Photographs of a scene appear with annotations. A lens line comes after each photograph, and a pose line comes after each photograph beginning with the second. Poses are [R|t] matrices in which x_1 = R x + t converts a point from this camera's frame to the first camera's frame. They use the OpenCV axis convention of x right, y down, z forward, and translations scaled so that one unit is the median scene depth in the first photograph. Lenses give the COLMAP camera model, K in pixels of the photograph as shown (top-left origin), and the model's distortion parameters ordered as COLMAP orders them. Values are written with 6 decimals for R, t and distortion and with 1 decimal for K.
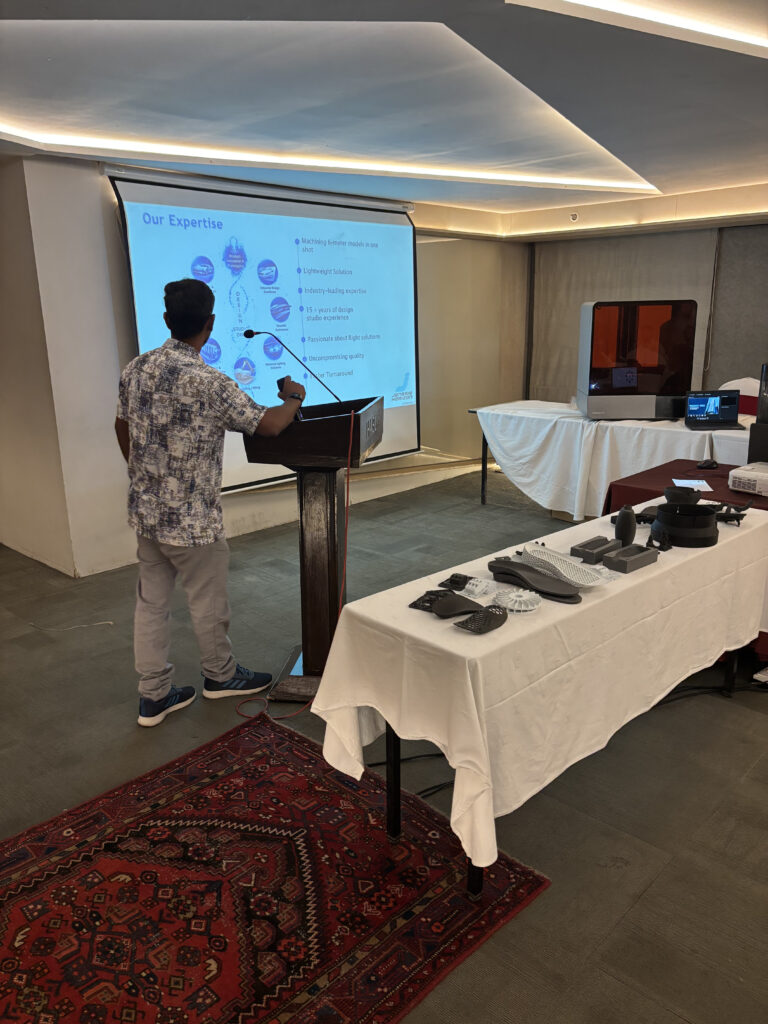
lens RADIAL K [[768.2, 0, 384.0], [0, 768.2, 512.0], [0, 0, 1]] dist [0.052259, -0.073887]
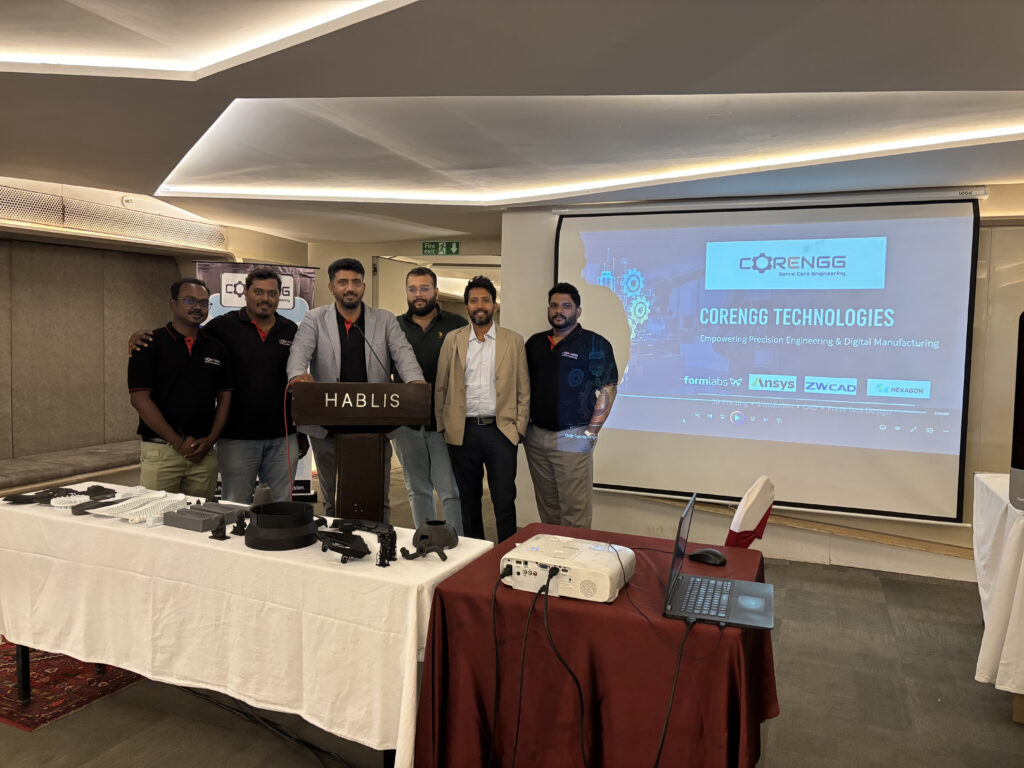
lens RADIAL K [[768.2, 0, 499.2], [0, 768.2, 380.8], [0, 0, 1]] dist [0.052259, -0.073887]
pose [[0.359058, 0.084871, -0.929449, 0.800327], [-0.262876, 0.964736, -0.013459, -0.129972], [0.895530, 0.249162, 0.368706, 0.516941]]
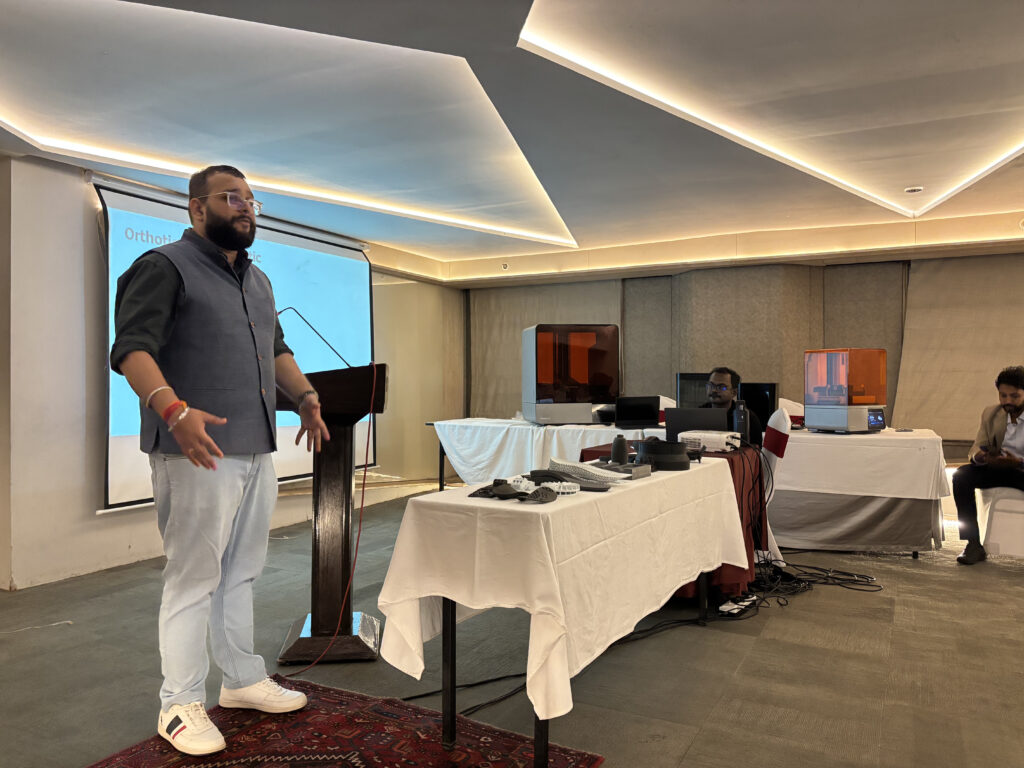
lens RADIAL K [[768.2, 0, 499.2], [0, 768.2, 380.8], [0, 0, 1]] dist [0.052259, -0.073887]
pose [[0.962639, 0.015489, 0.270343, -0.108743], [0.055742, 0.965646, -0.253814, 0.117115], [-0.264987, 0.259401, 0.928705, -0.043617]]
